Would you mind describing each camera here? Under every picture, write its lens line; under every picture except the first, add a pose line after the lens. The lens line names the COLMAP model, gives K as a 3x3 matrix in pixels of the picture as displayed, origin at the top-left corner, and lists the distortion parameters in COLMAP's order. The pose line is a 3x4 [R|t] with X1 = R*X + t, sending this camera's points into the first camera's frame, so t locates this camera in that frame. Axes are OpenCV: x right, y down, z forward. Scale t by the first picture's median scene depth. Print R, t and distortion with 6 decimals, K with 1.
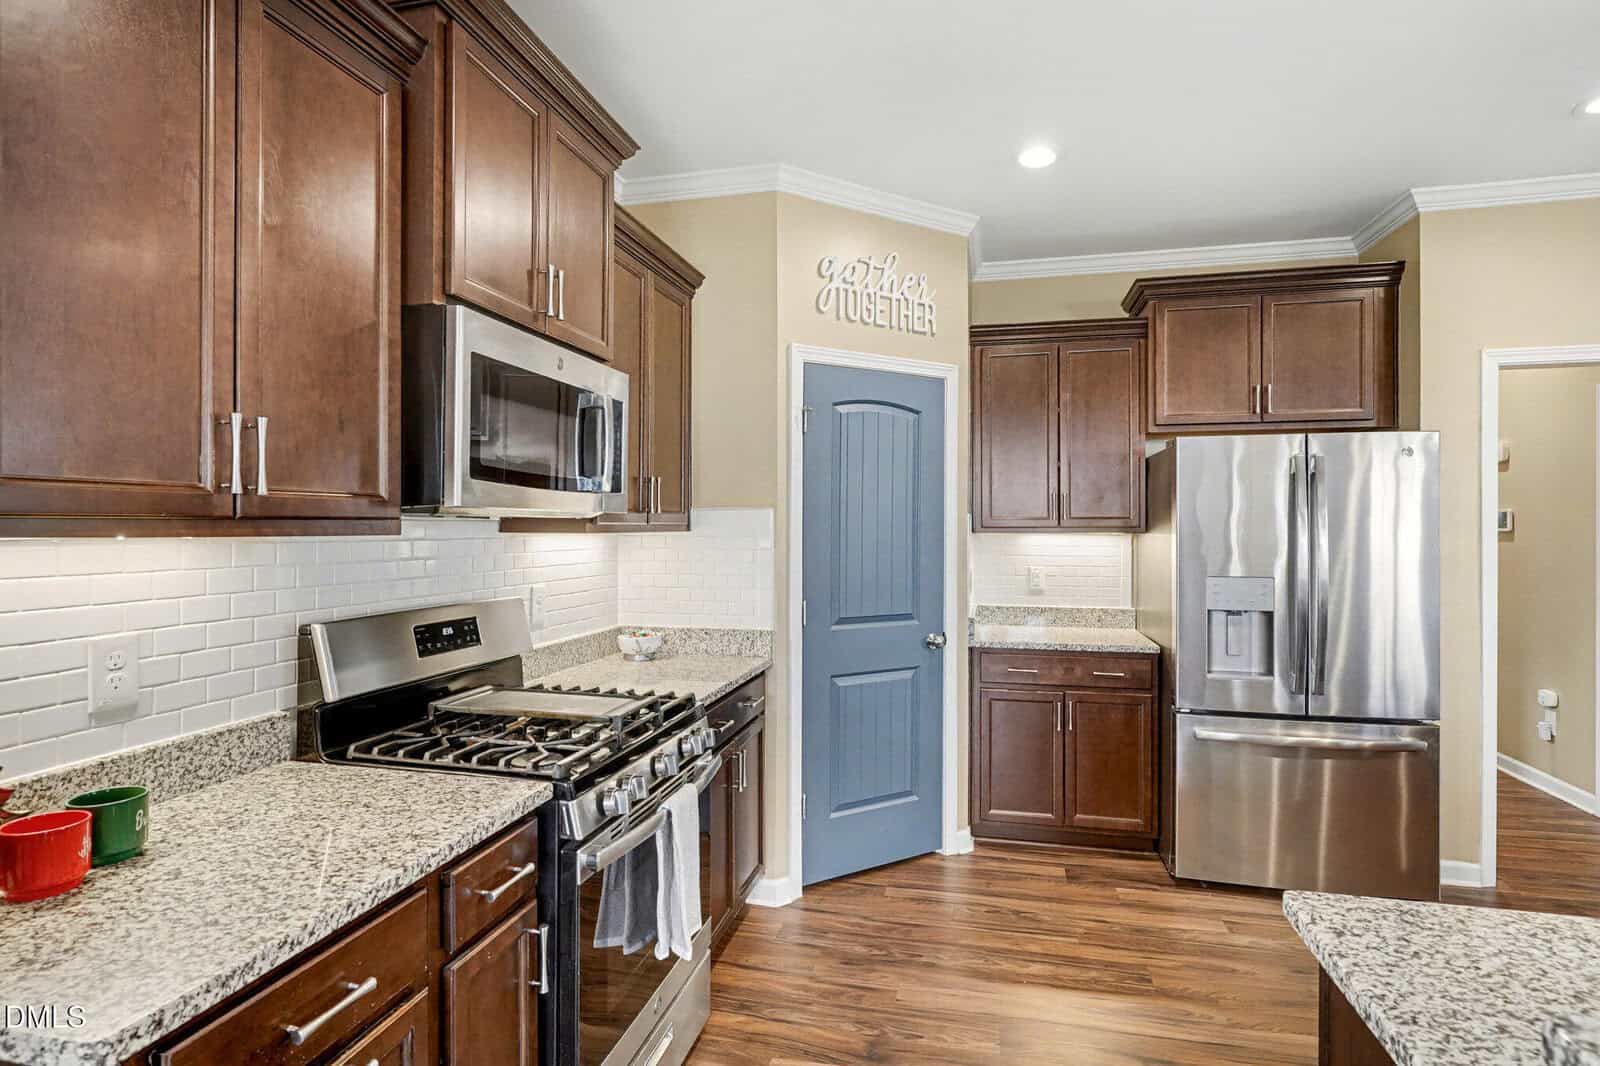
lens RADIAL K [[808.1, 0, 789.2], [0, 808.1, 534.4], [0, 0, 1]] dist [-0.000310, -0.000617]
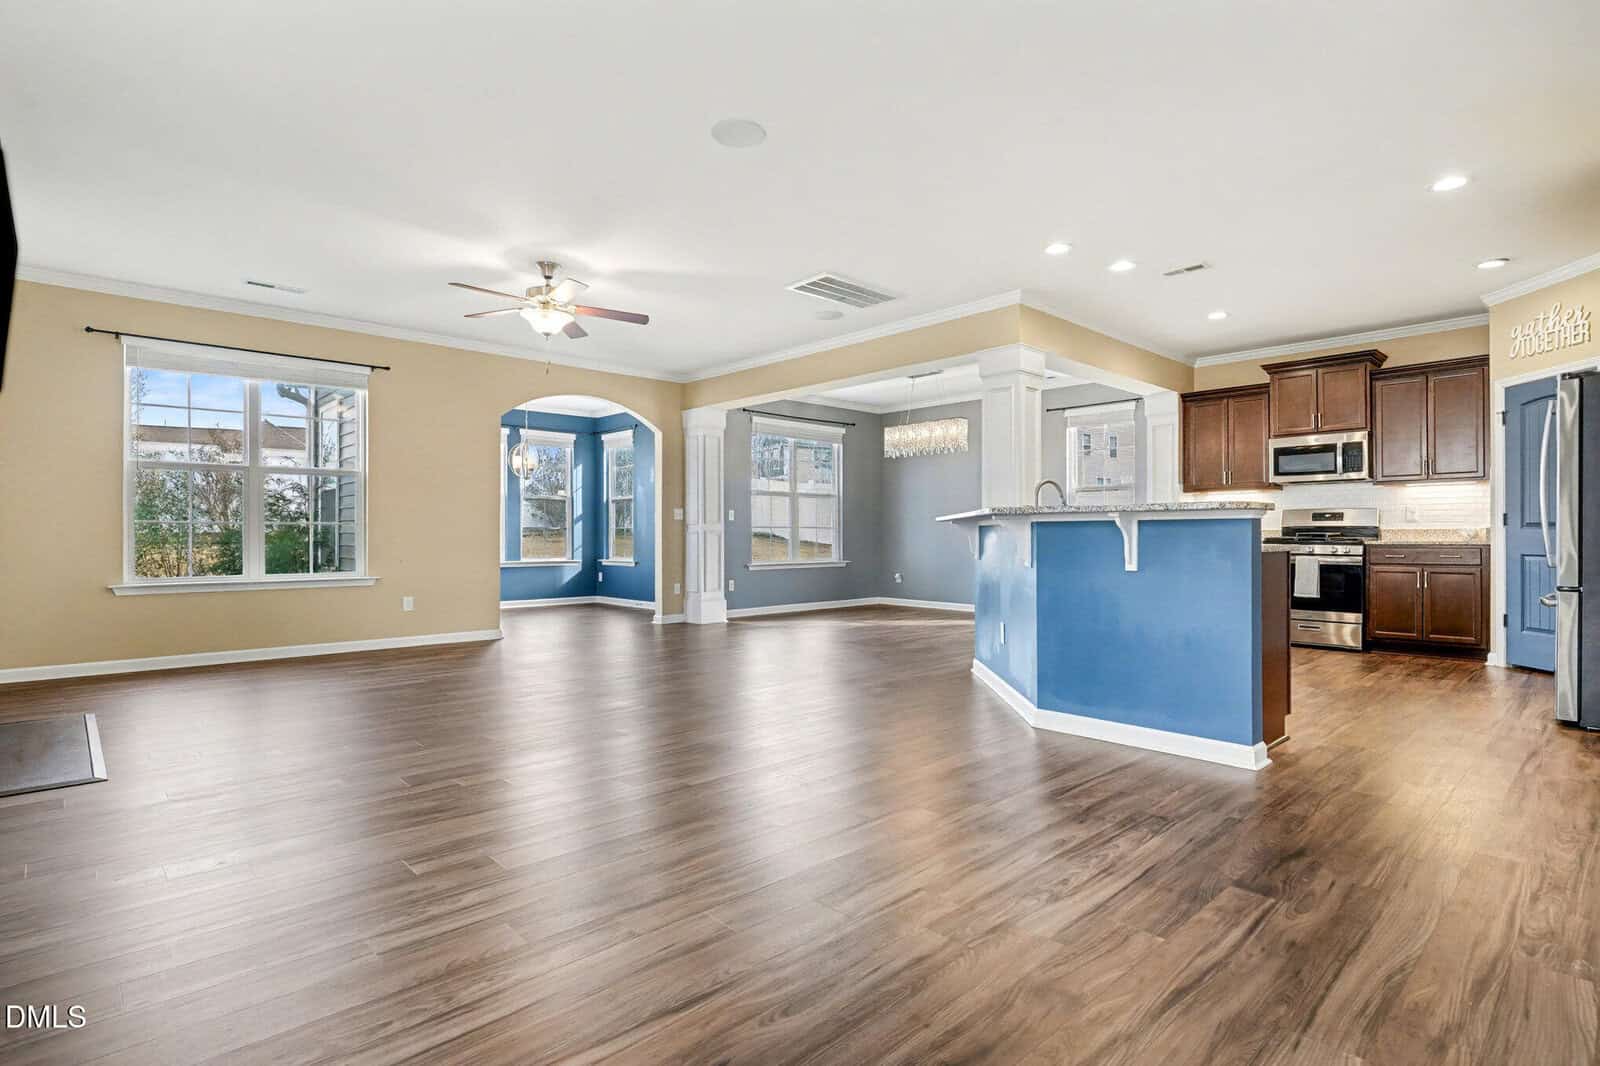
lens RADIAL K [[808.1, 0, 801.3], [0, 808.1, 535.3], [0, 0, 1]] dist [-0.000310, -0.000617]
pose [[-0.536206, -0.002216, -0.844084, 2.979356], [-0.002489, 0.999996, -0.001045, 0.167520], [0.844083, 0.001540, -0.536210, 0.723177]]
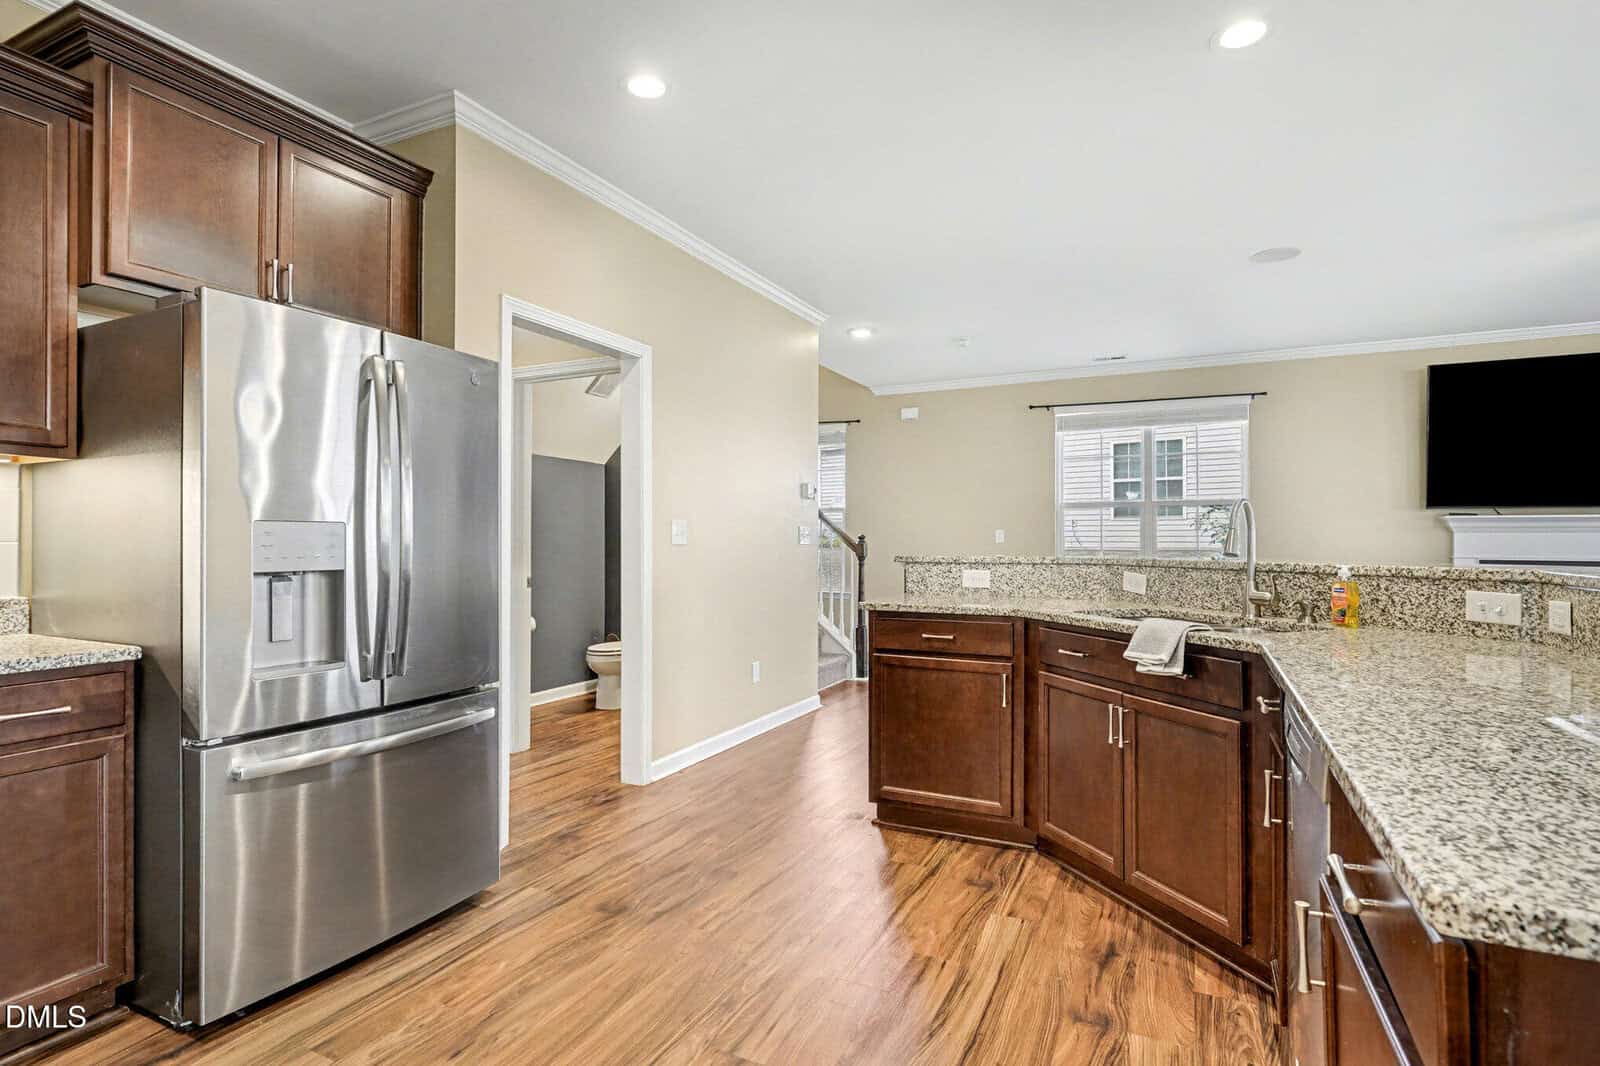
lens RADIAL K [[808.1, 0, 799.8], [0, 808.1, 535.1], [0, 0, 1]] dist [-0.000310, -0.000617]
pose [[0.202458, 0.007929, 0.979259, -0.017186], [0.003339, 0.999956, -0.008787, 0.064969], [-0.979285, 0.005049, 0.202422, 0.417851]]
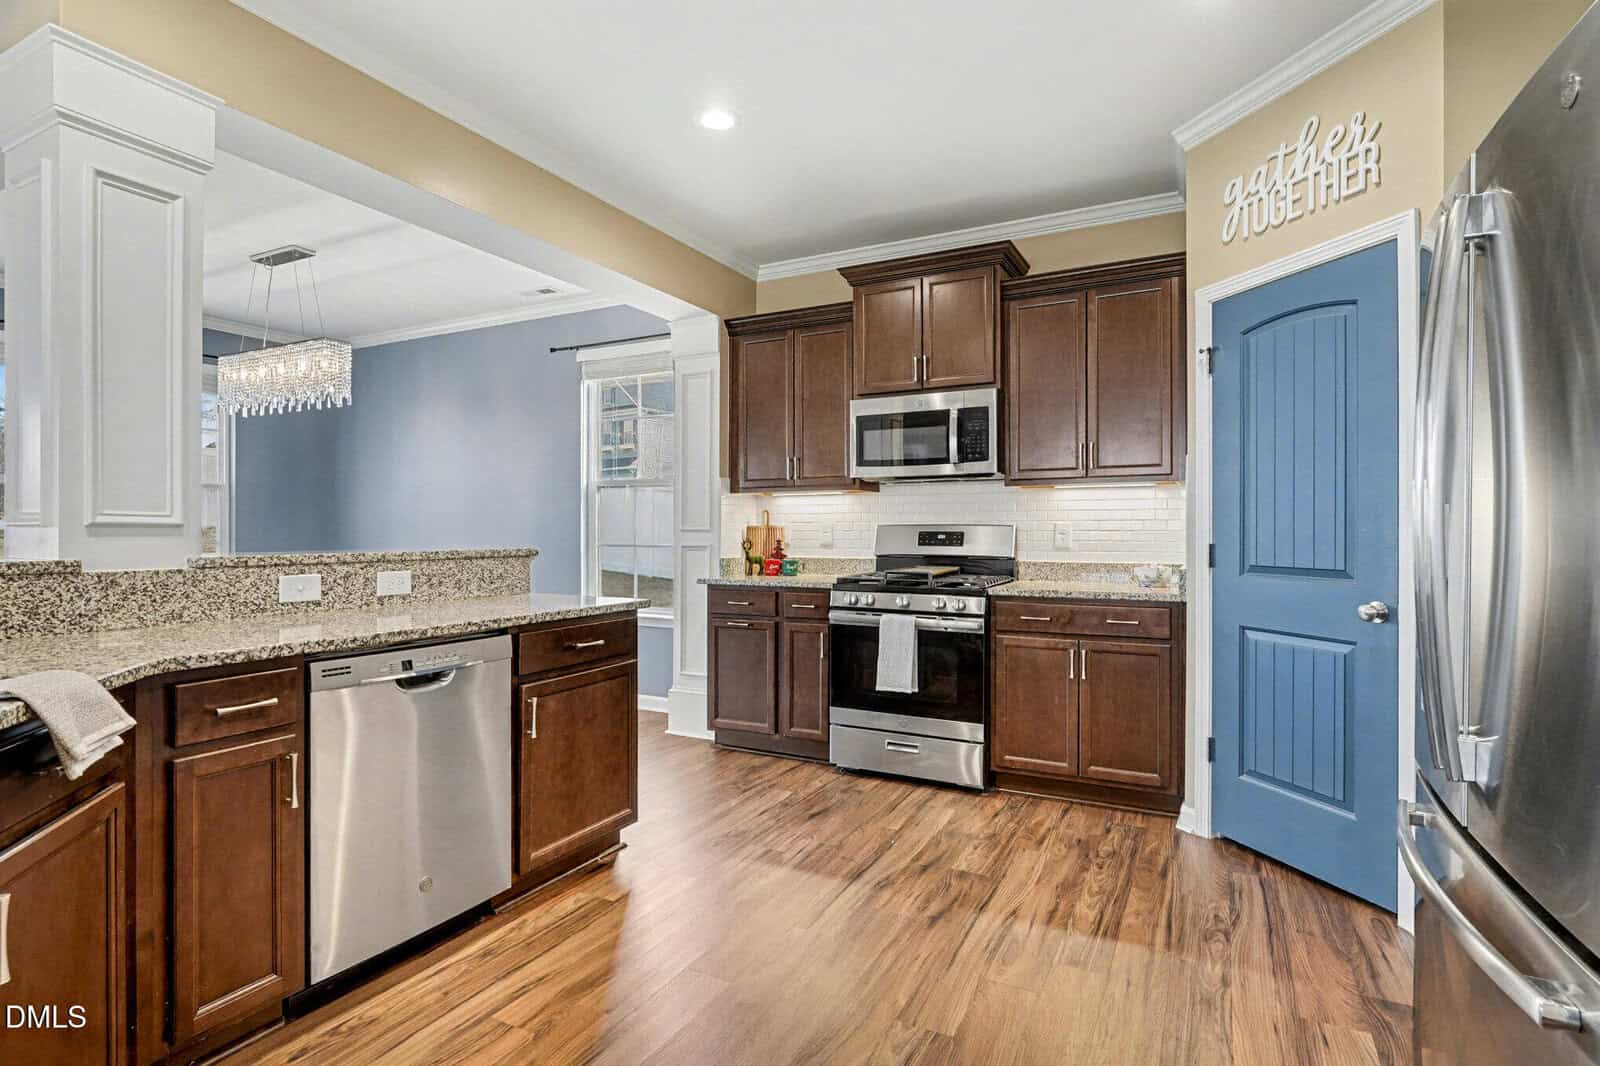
lens RADIAL K [[808.1, 0, 803.5], [0, 808.1, 532.3], [0, 0, 1]] dist [-0.000310, -0.000617]
pose [[-0.240360, -0.001194, -0.970683, 1.293630], [-0.005720, 0.999984, 0.000187, 0.083911], [0.970667, 0.005598, -0.240362, 0.880133]]
